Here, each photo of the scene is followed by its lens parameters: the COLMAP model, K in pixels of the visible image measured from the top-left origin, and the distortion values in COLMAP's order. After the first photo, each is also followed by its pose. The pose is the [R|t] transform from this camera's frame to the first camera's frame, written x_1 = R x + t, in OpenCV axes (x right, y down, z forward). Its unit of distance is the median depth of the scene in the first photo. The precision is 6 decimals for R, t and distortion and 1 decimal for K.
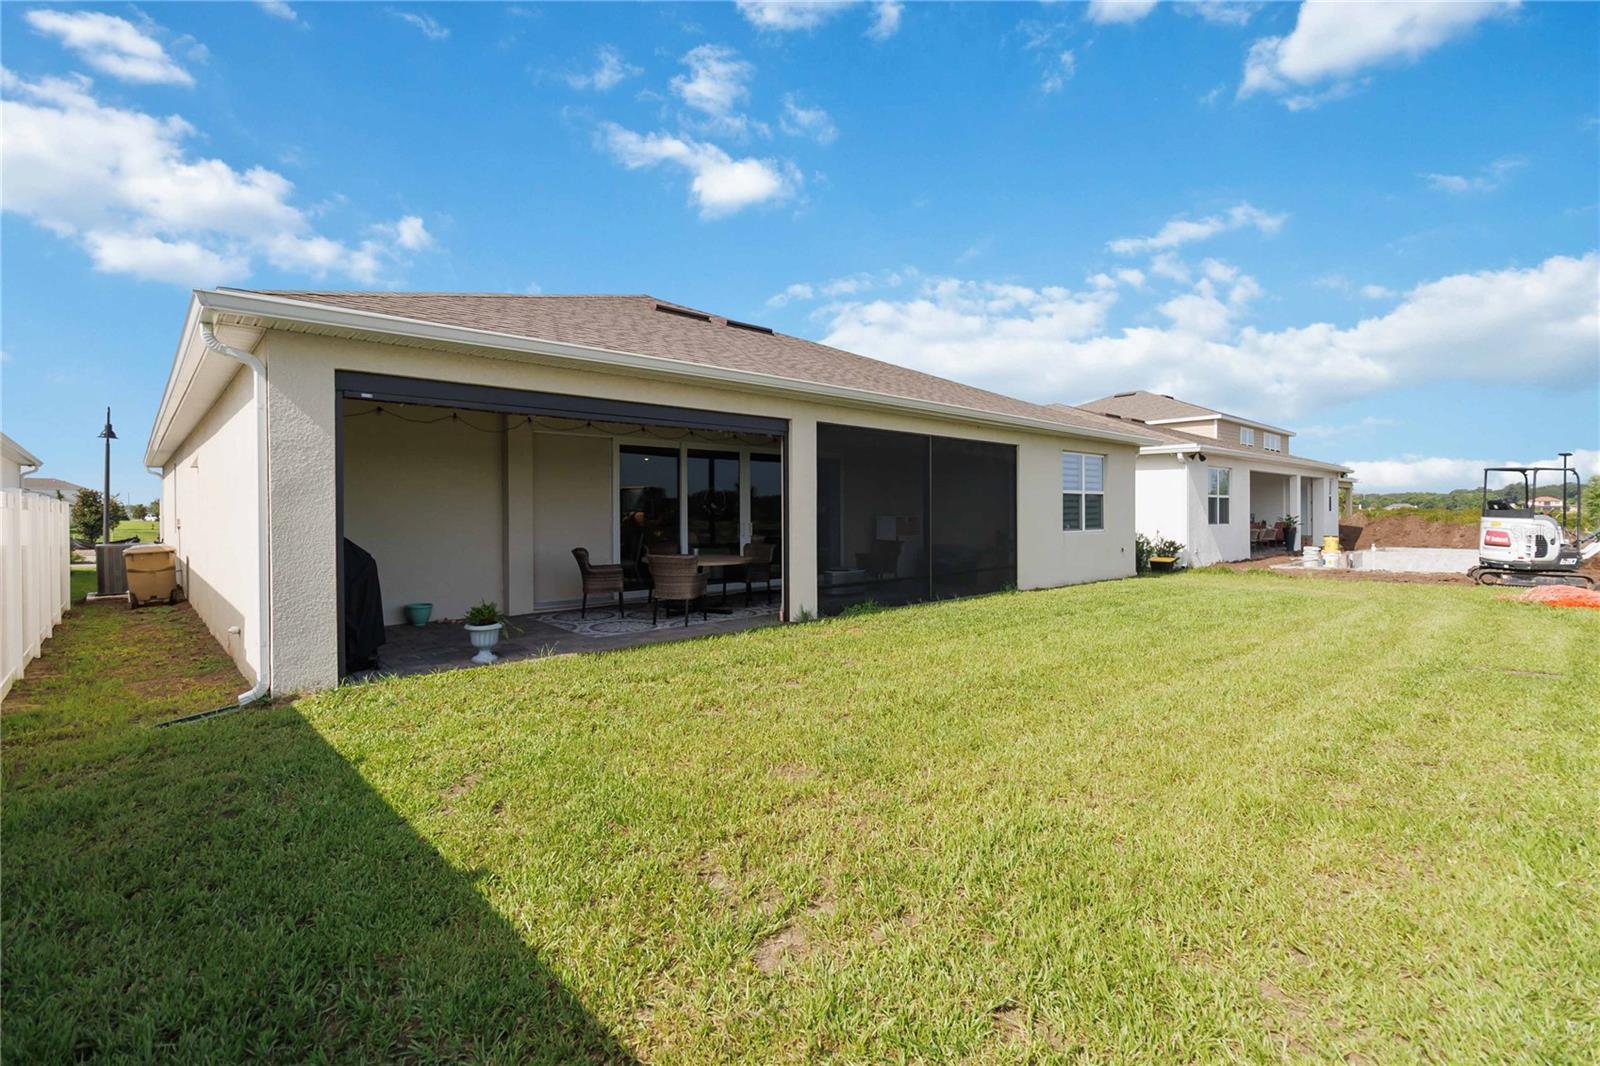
lens RADIAL K [[740.2, 0, 810.3], [0, 740.2, 526.1], [0, 0, 1]] dist [-0.002588, 0.003657]
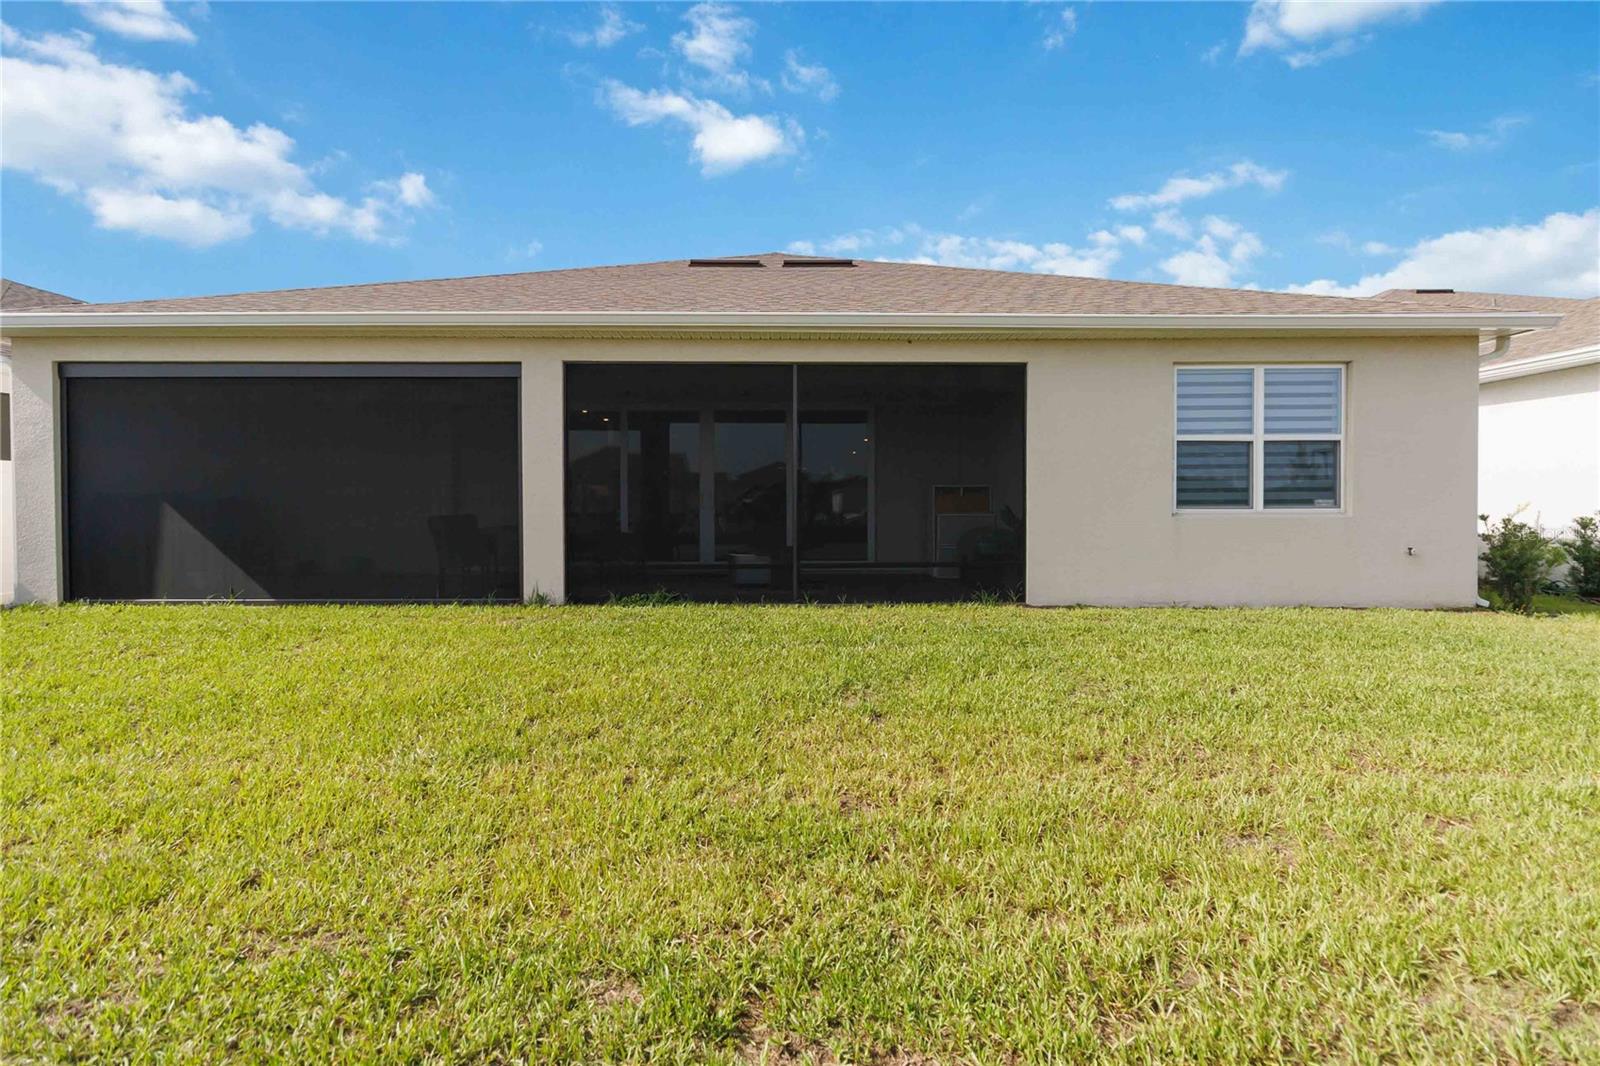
lens RADIAL K [[740.2, 0, 797.9], [0, 740.2, 521.8], [0, 0, 1]] dist [-0.002588, 0.003657]
pose [[0.727268, 0.022938, -0.685970, 0.560102], [-0.014462, 0.999732, 0.018097, 0.011707], [0.686201, -0.003241, 0.727405, 0.429069]]
